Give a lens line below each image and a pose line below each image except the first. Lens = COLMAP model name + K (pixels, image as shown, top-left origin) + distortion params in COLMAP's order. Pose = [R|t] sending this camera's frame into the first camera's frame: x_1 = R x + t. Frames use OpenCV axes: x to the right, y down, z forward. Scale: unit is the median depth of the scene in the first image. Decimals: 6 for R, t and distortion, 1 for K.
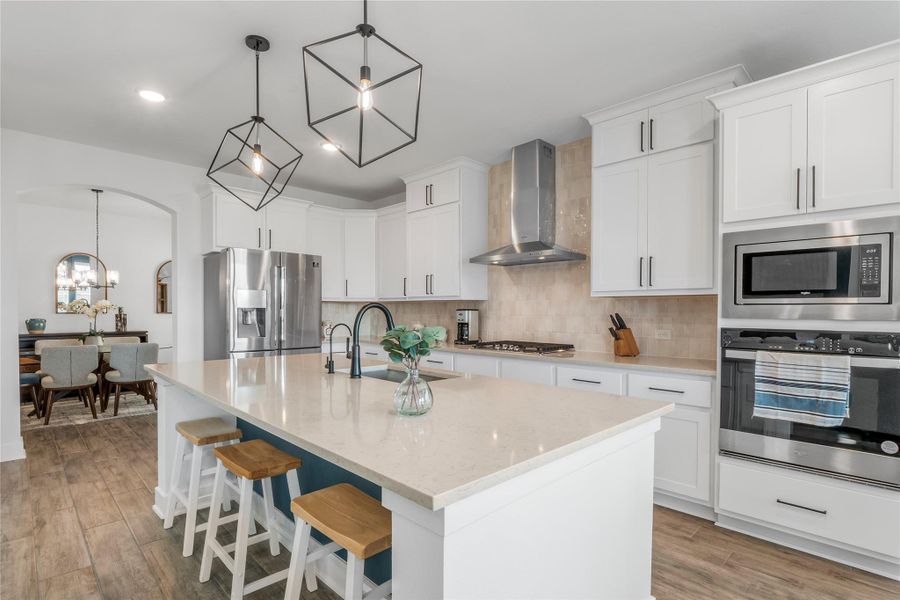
lens RADIAL K [[444.5, 0, 454.7], [0, 444.5, 315.4], [0, 0, 1]] dist [-0.008853, -0.000577]
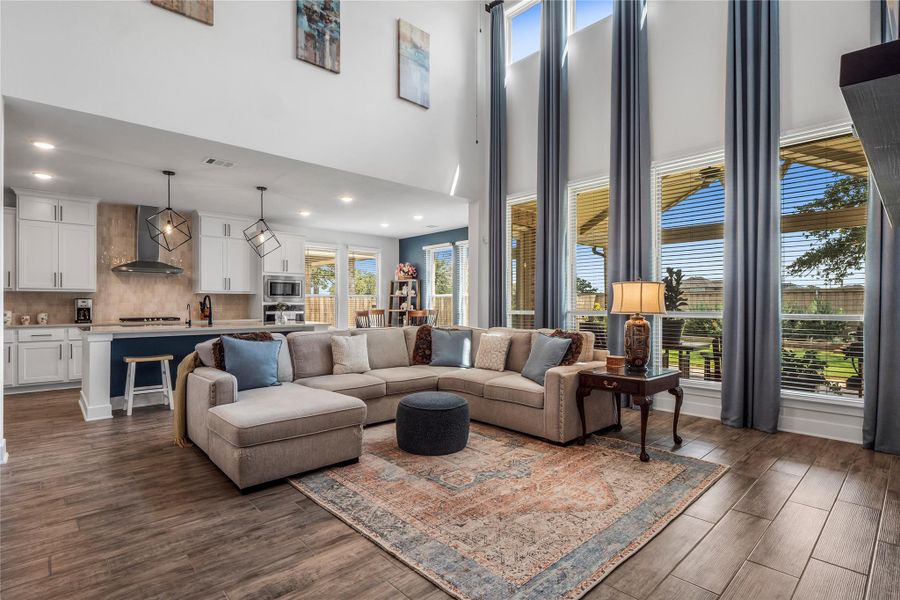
lens RADIAL K [[444.5, 0, 449.1], [0, 444.5, 306.6], [0, 0, 1]] dist [-0.008853, -0.000577]
pose [[0.033814, -0.011558, 0.999361, -2.482899], [0.012269, 0.999863, 0.011148, 0.021057], [-0.999353, 0.011885, 0.033951, -0.414655]]
